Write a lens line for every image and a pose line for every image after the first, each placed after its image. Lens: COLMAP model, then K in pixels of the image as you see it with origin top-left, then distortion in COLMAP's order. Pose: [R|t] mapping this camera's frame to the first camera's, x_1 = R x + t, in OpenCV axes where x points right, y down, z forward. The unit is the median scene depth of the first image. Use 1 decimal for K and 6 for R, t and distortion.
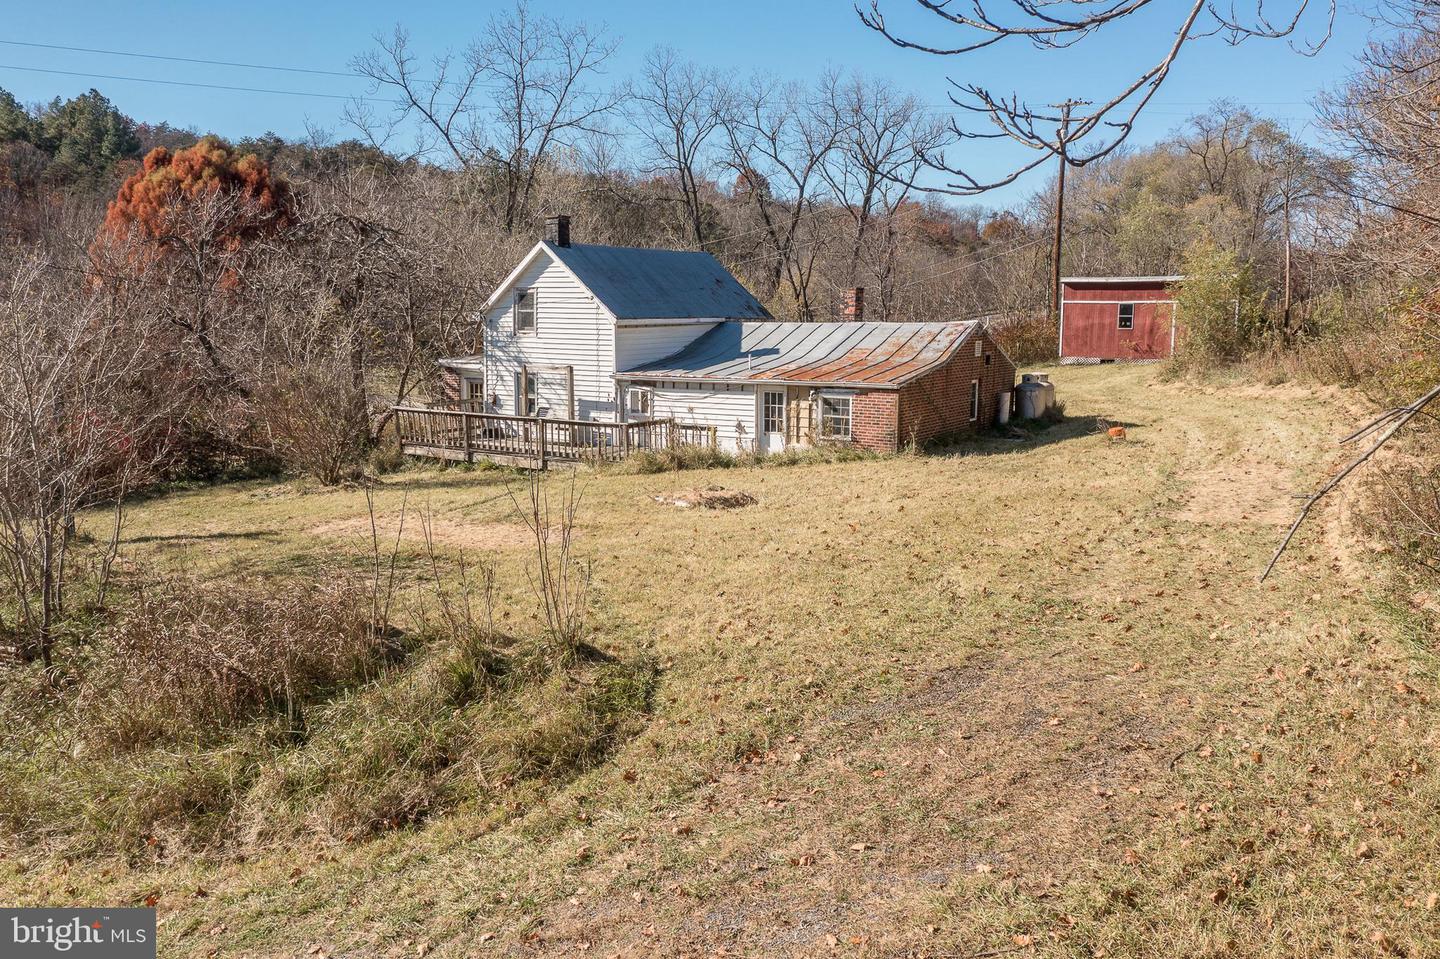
lens RADIAL K [[1135.4, 0, 716.1], [0, 1135.4, 479.6], [0, 0, 1]] dist [-0.021127, 0.017306]
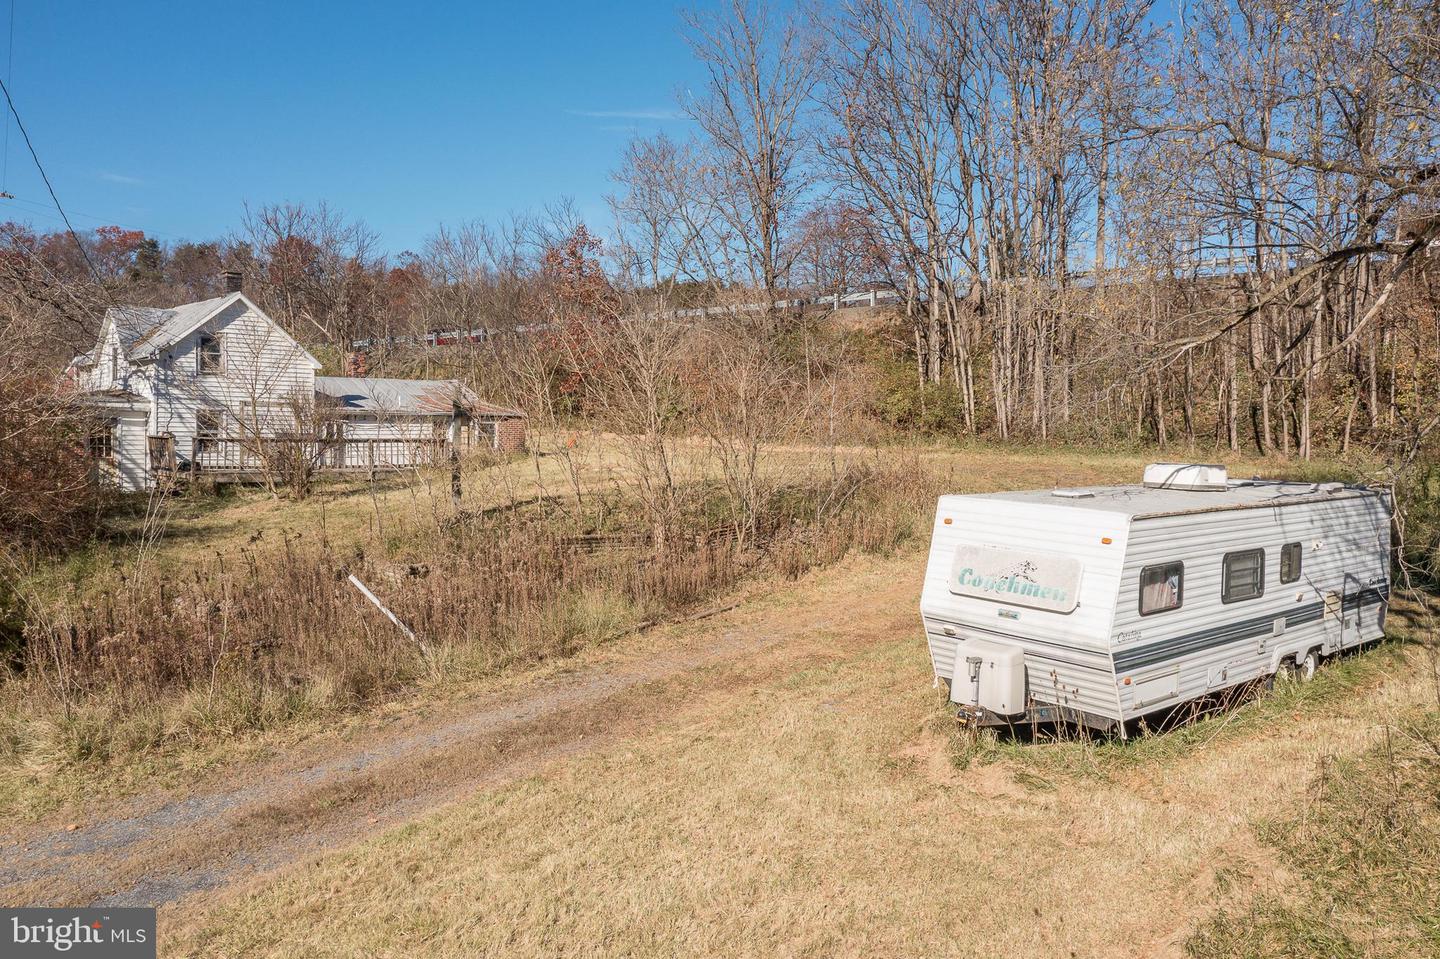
lens RADIAL K [[1135.4, 0, 711.8], [0, 1135.4, 484.3], [0, 0, 1]] dist [-0.021127, 0.017306]
pose [[0.199776, -0.040502, 0.979004, -1.134979], [0.137776, 0.990380, 0.012858, 0.027594], [-0.970107, 0.132315, 0.203435, 0.332281]]
